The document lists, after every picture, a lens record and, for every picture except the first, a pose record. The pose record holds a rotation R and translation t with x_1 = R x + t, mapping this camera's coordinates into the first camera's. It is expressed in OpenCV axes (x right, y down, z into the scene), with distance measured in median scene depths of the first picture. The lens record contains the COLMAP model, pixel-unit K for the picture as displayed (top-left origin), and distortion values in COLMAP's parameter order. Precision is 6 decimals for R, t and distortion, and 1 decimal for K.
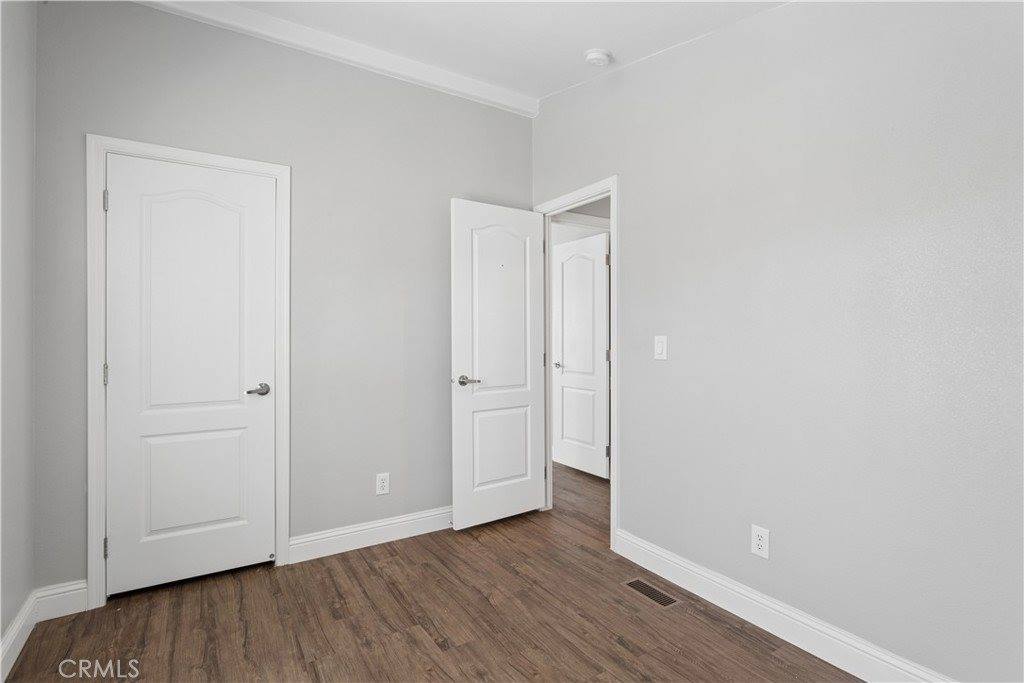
lens RADIAL K [[491.9, 0, 510.3], [0, 491.9, 336.4], [0, 0, 1]] dist [-0.012708, 0.002255]
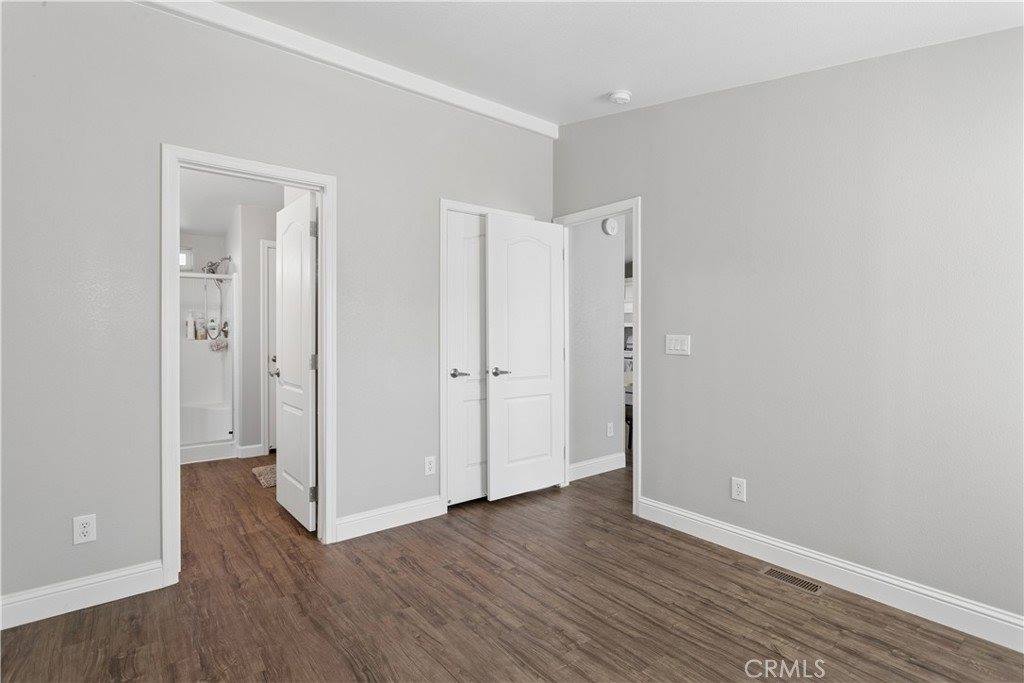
lens RADIAL K [[491.9, 0, 514.7], [0, 491.9, 335.9], [0, 0, 1]] dist [-0.012708, 0.002255]
pose [[0.994710, 0.001387, 0.102715, -0.203463], [-0.002382, 0.999951, 0.009564, -0.004935], [-0.102697, -0.009758, 0.994665, -0.144910]]
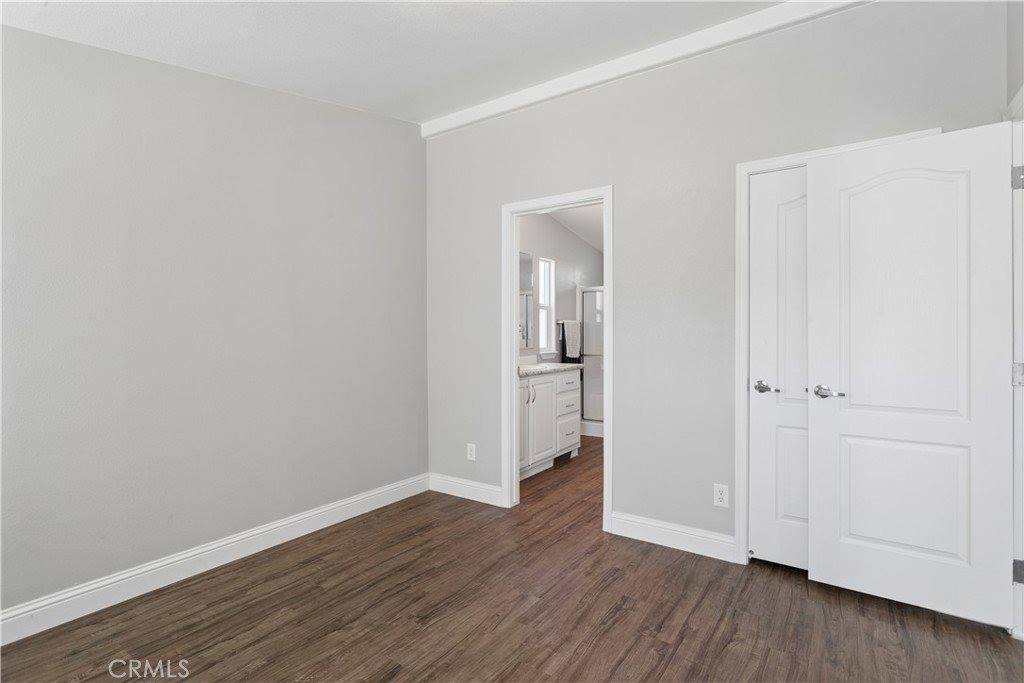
lens RADIAL K [[491.9, 0, 516.4], [0, 491.9, 334.8], [0, 0, 1]] dist [-0.012708, 0.002255]
pose [[0.393589, -0.000213, -0.919287, 0.593750], [-0.001958, 0.999998, -0.001070, 0.006747], [0.919285, 0.002221, 0.393587, 0.401907]]
